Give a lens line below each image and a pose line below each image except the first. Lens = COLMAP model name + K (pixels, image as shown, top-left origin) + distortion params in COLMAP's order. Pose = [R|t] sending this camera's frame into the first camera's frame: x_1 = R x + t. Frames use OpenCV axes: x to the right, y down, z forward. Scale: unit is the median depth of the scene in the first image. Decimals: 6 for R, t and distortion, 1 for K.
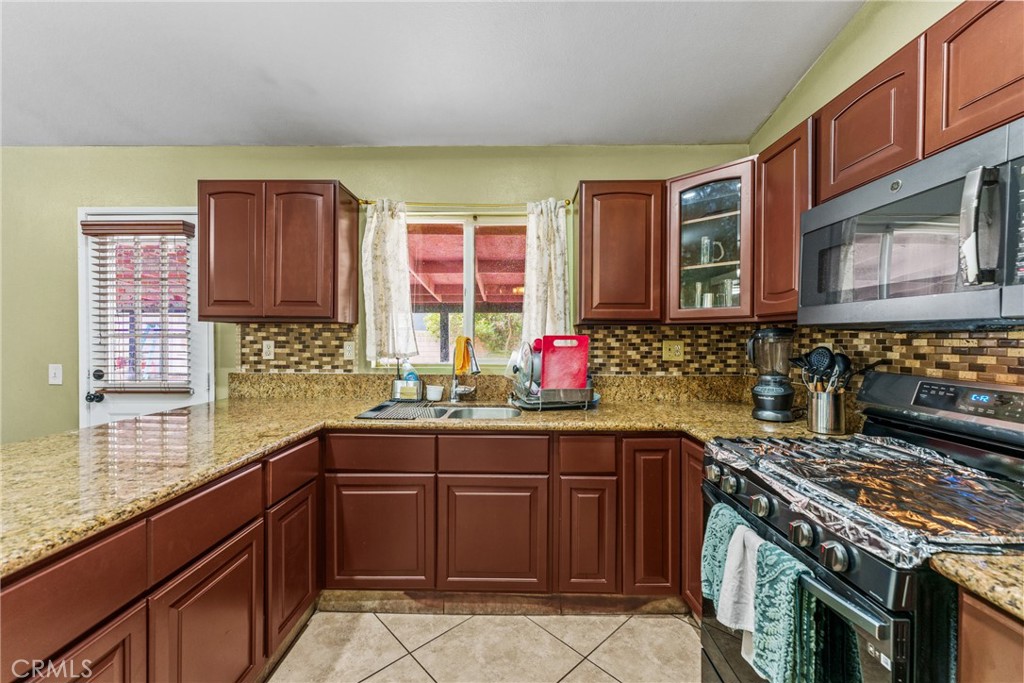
lens RADIAL K [[407.4, 0, 510.9], [0, 407.4, 341.1], [0, 0, 1]] dist [-0.000913, -0.000063]
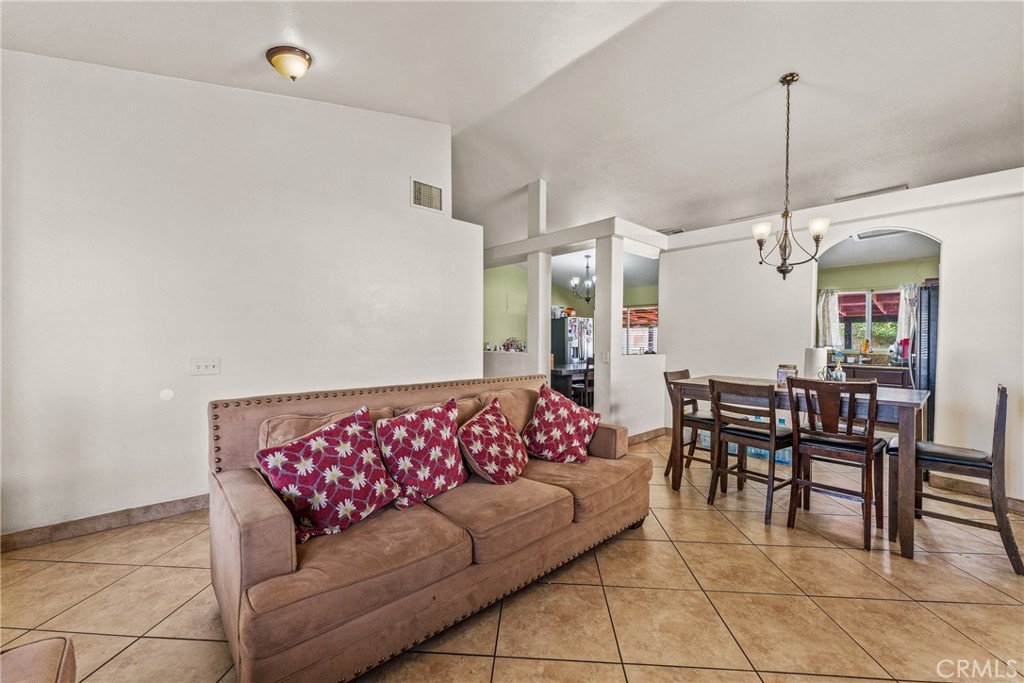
lens RADIAL K [[407.4, 0, 513.4], [0, 407.4, 343.6], [0, 0, 1]] dist [-0.000913, -0.000063]
pose [[0.675233, 0.005368, -0.737585, 0.309558], [-0.005757, 0.999981, 0.002008, 0.028495], [0.737582, 0.002891, 0.675252, -2.641726]]
